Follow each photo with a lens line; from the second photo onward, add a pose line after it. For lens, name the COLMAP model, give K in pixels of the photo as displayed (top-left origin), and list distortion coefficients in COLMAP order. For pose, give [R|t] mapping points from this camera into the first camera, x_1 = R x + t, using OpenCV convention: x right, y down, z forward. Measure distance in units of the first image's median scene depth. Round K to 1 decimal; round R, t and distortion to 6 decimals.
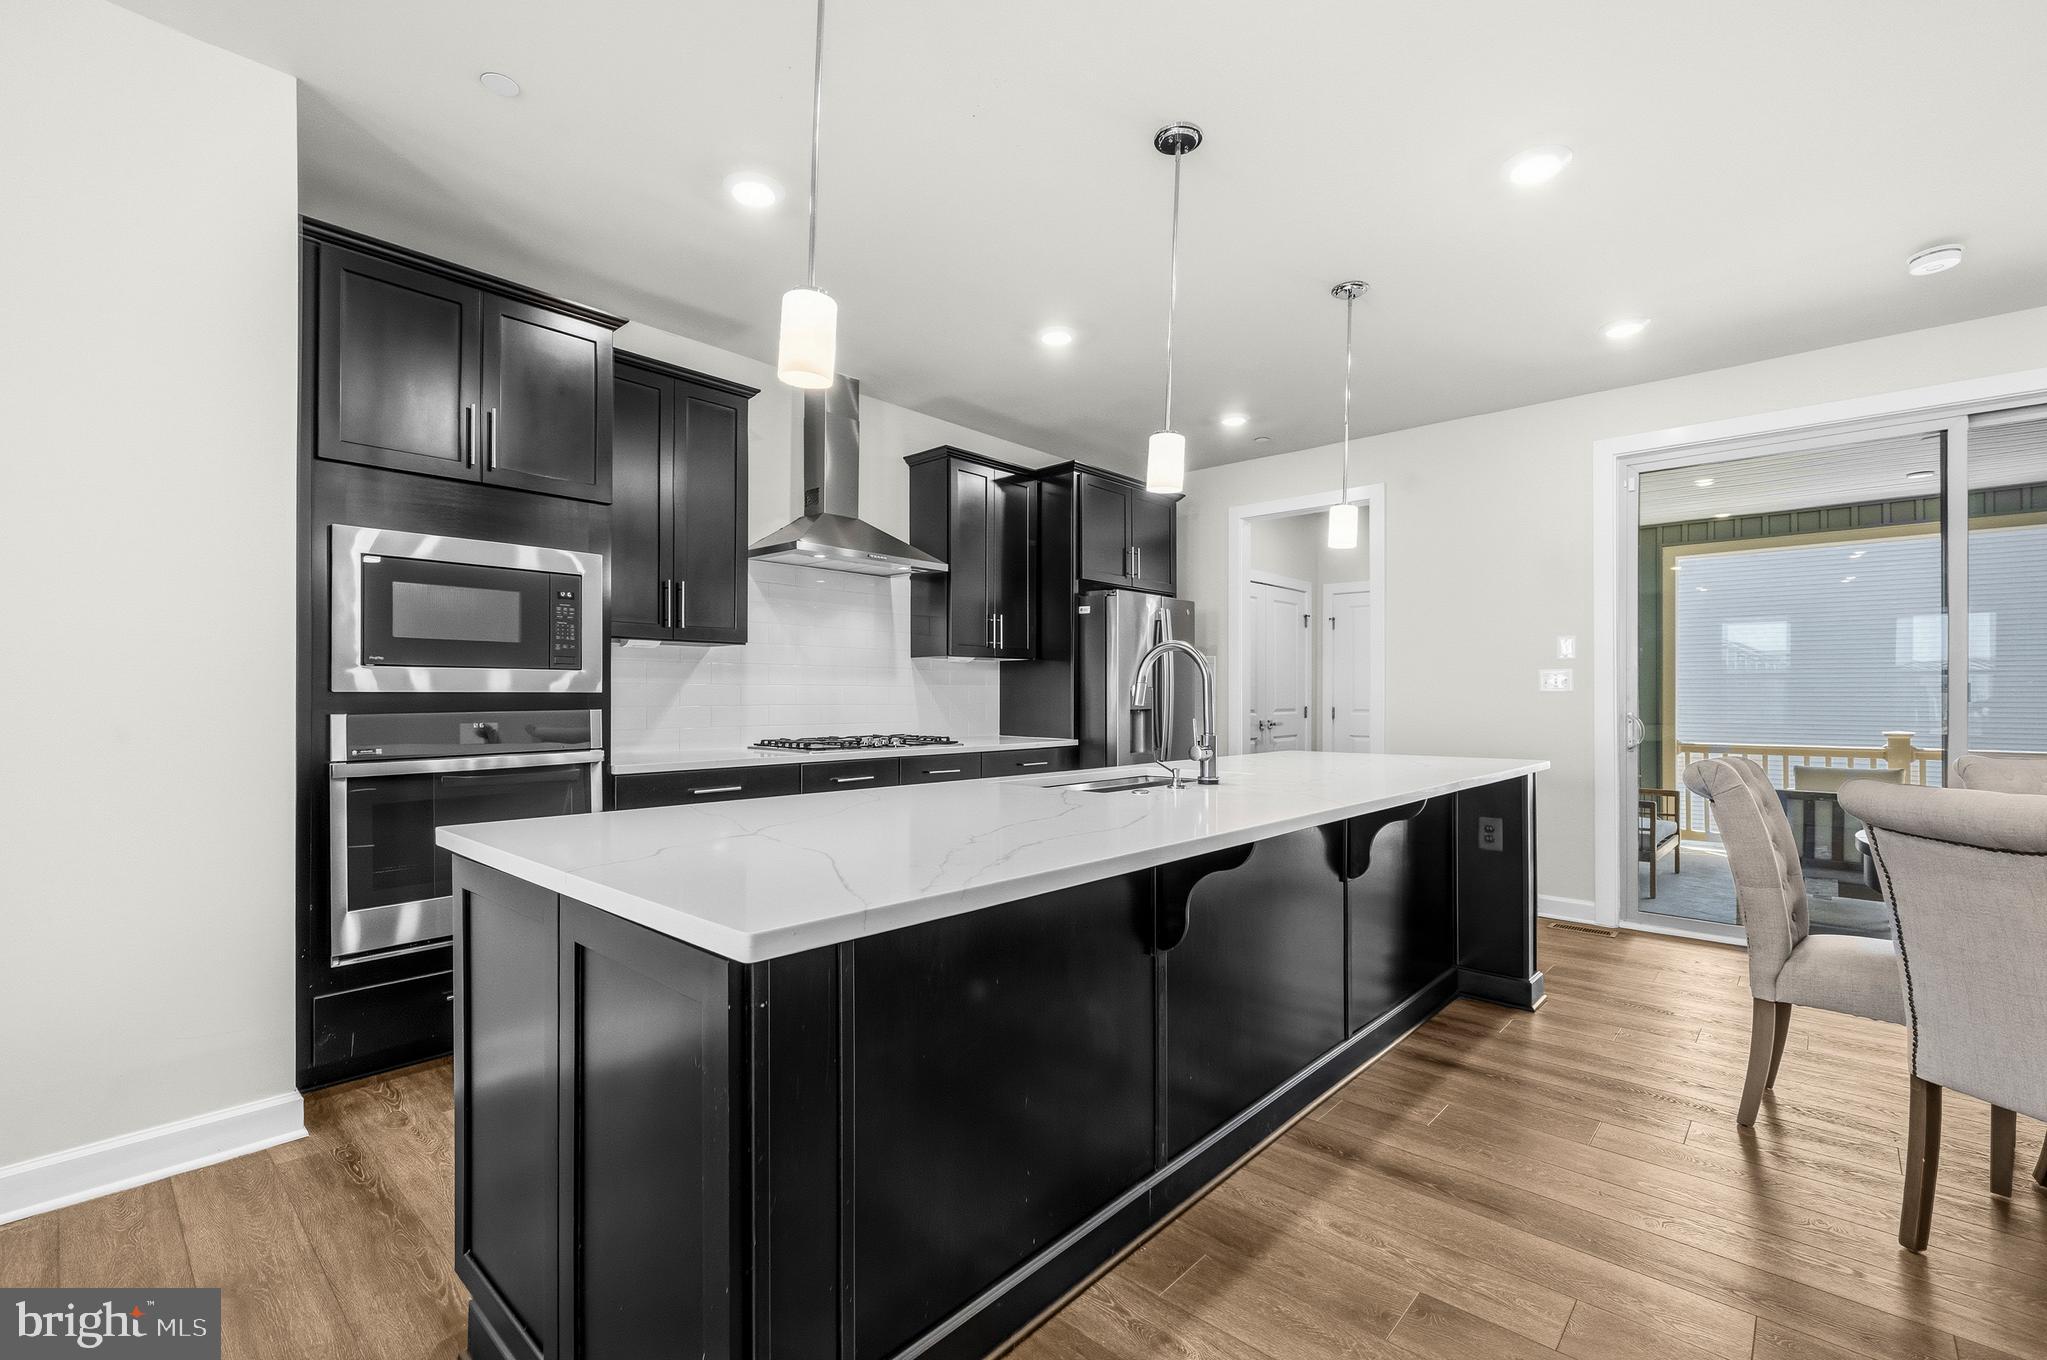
lens RADIAL K [[880.0, 0, 1021.4], [0, 880.0, 688.0], [0, 0, 1]] dist [0.003965, 0.000361]
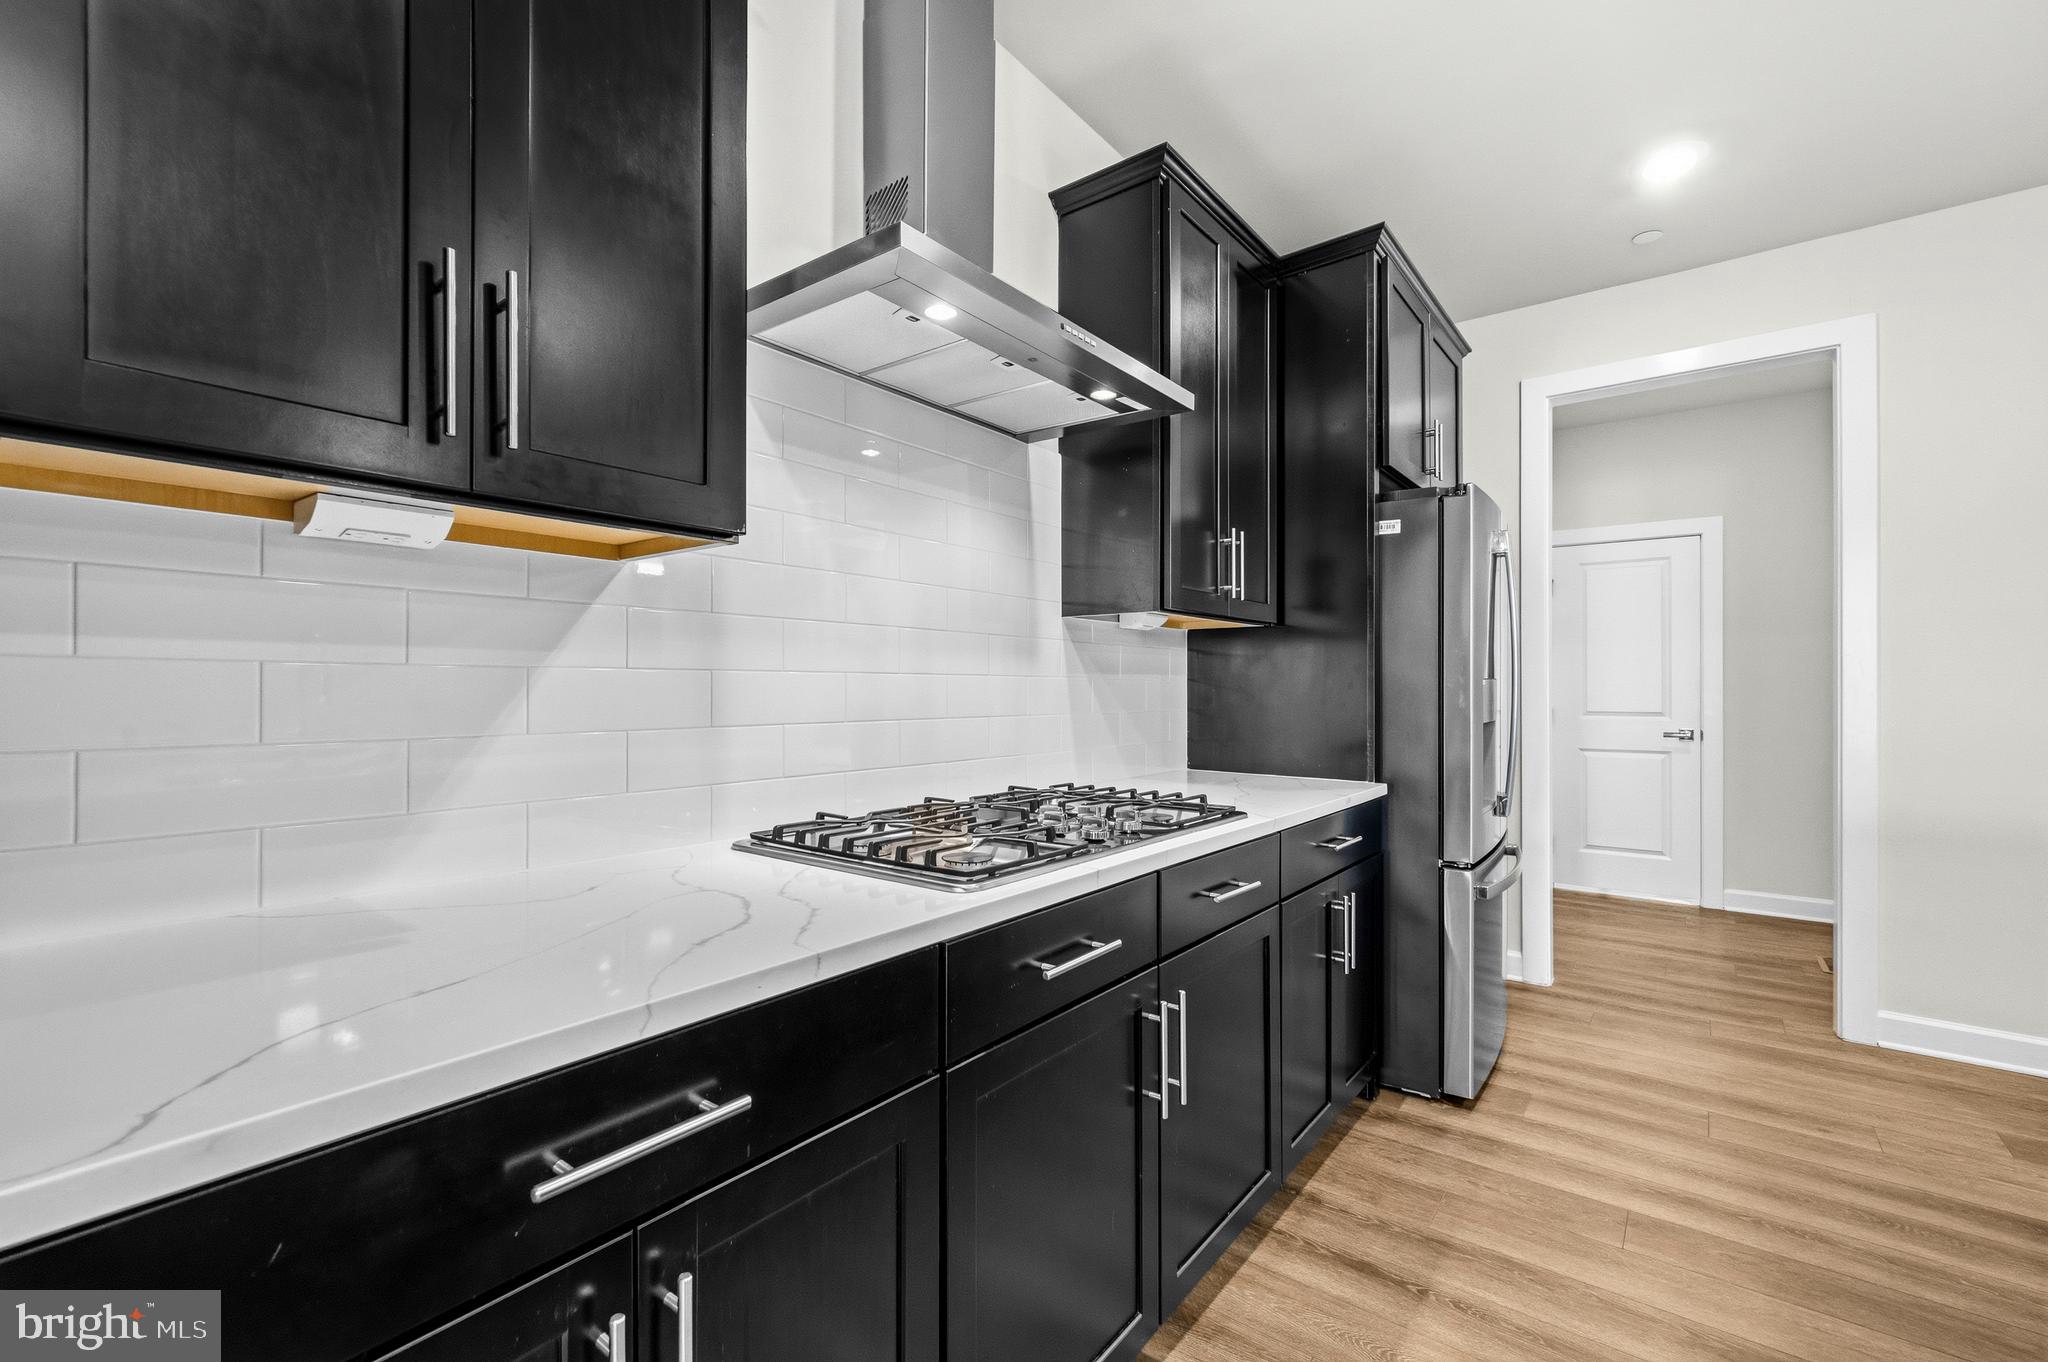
lens RADIAL K [[880.4, 0, 1021.9], [0, 880.4, 689.0], [0, 0, 1]] dist [0.003965, 0.000361]
pose [[0.996457, -0.000153, 0.084100, -0.191228], [-0.000267, 0.999988, 0.004978, 0.002207], [-0.084100, -0.004982, 0.996445, 0.538034]]
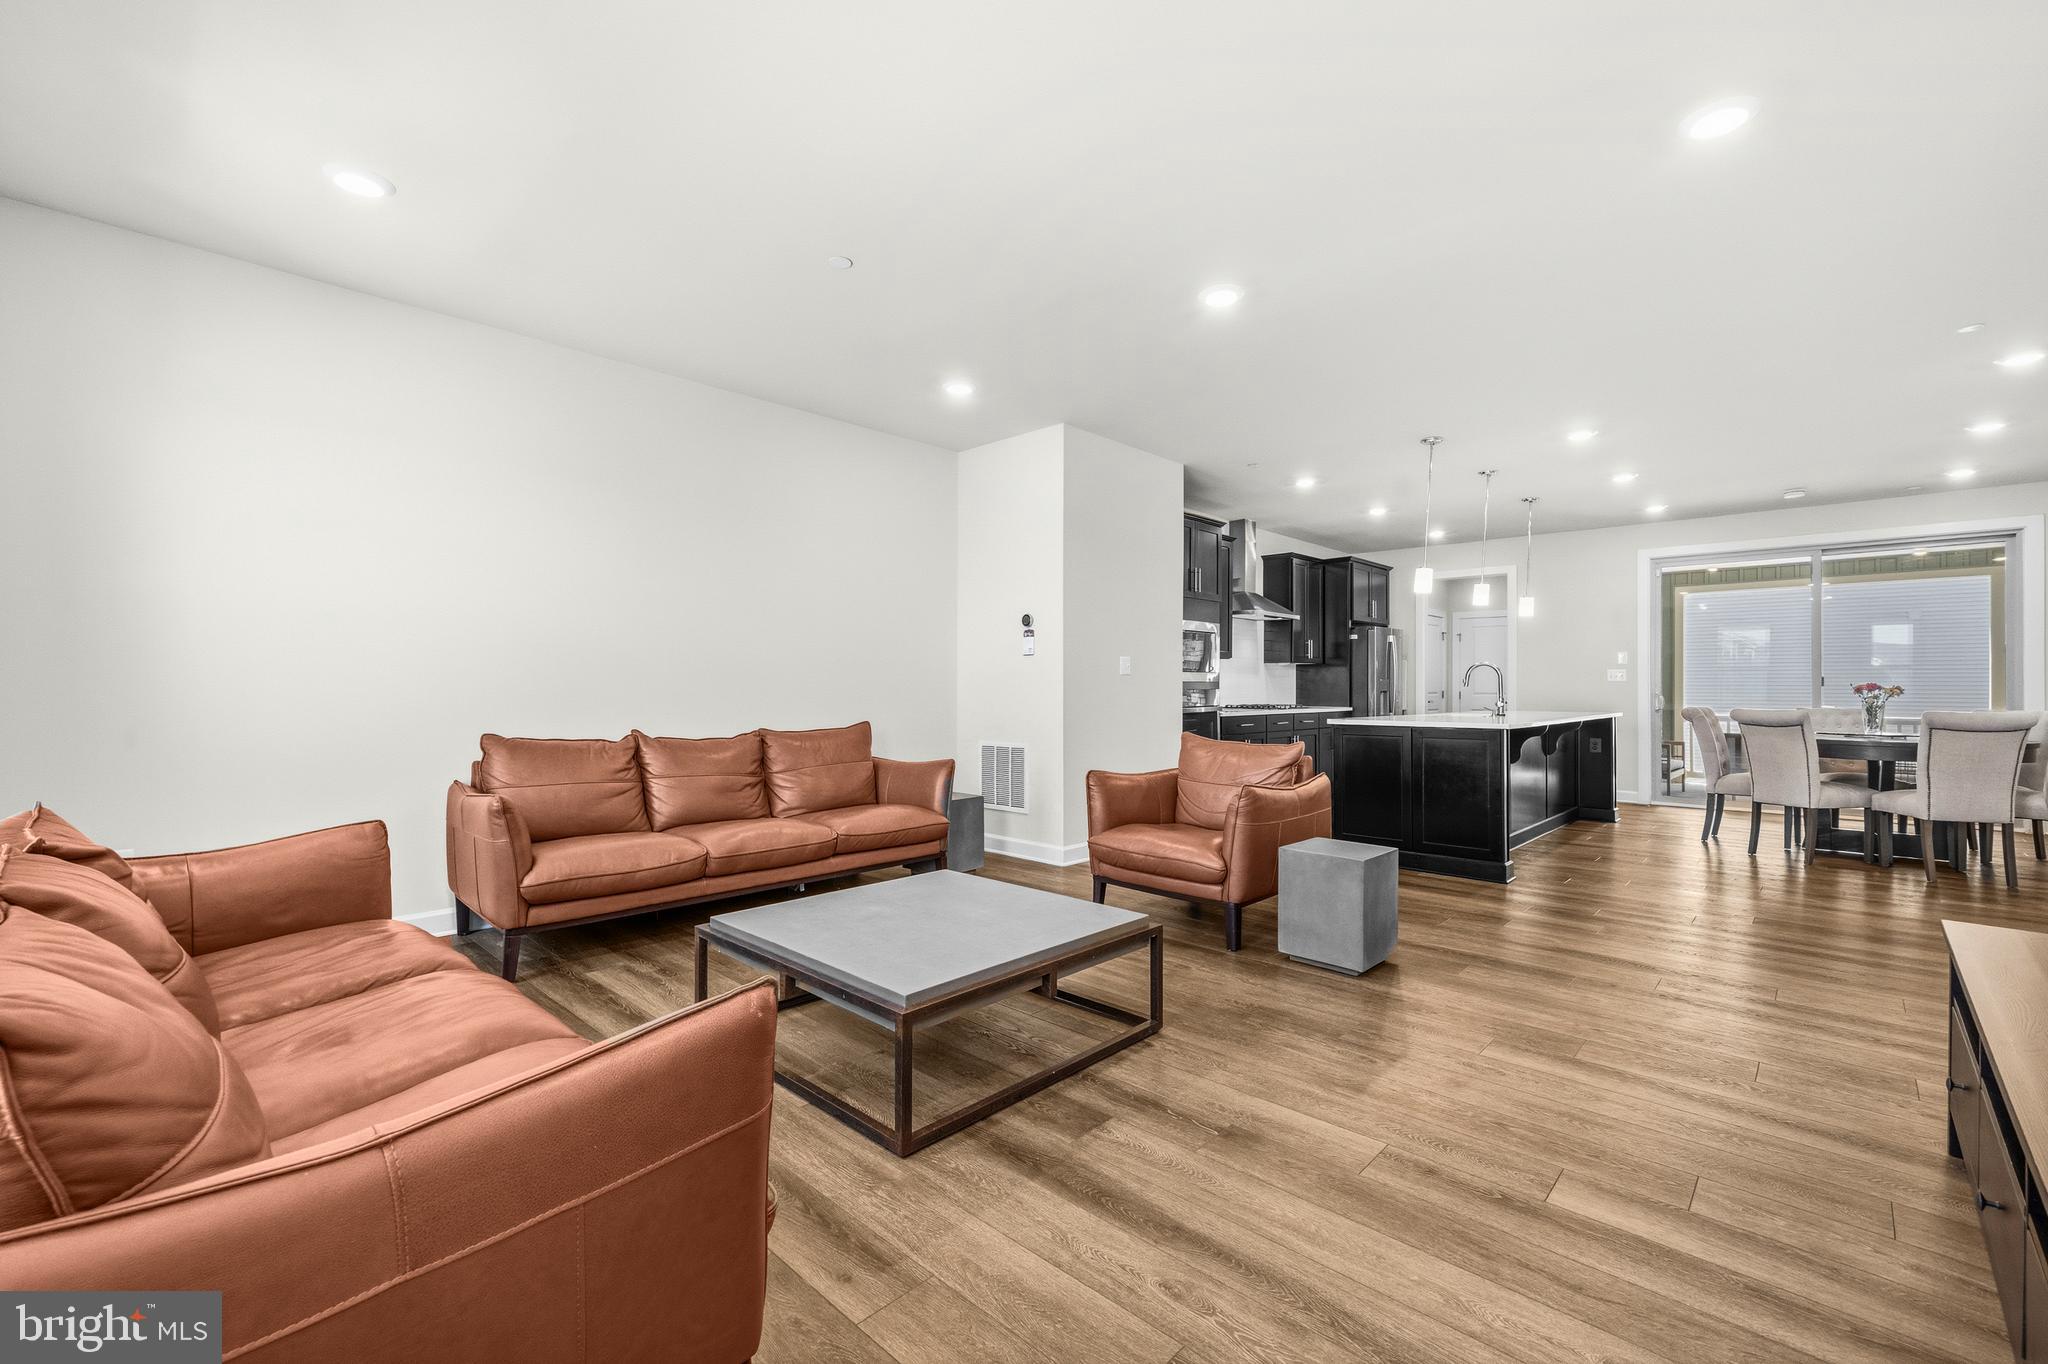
lens RADIAL K [[854.9, 0, 1018.8], [0, 854.9, 678.4], [0, 0, 1]] dist [0.000722, 0.000017]
pose [[0.999661, -0.000977, -0.026014, -0.612164], [0.001009, 0.999999, 0.001191, -0.004976], [0.026013, -0.001217, 0.999661, -0.844796]]
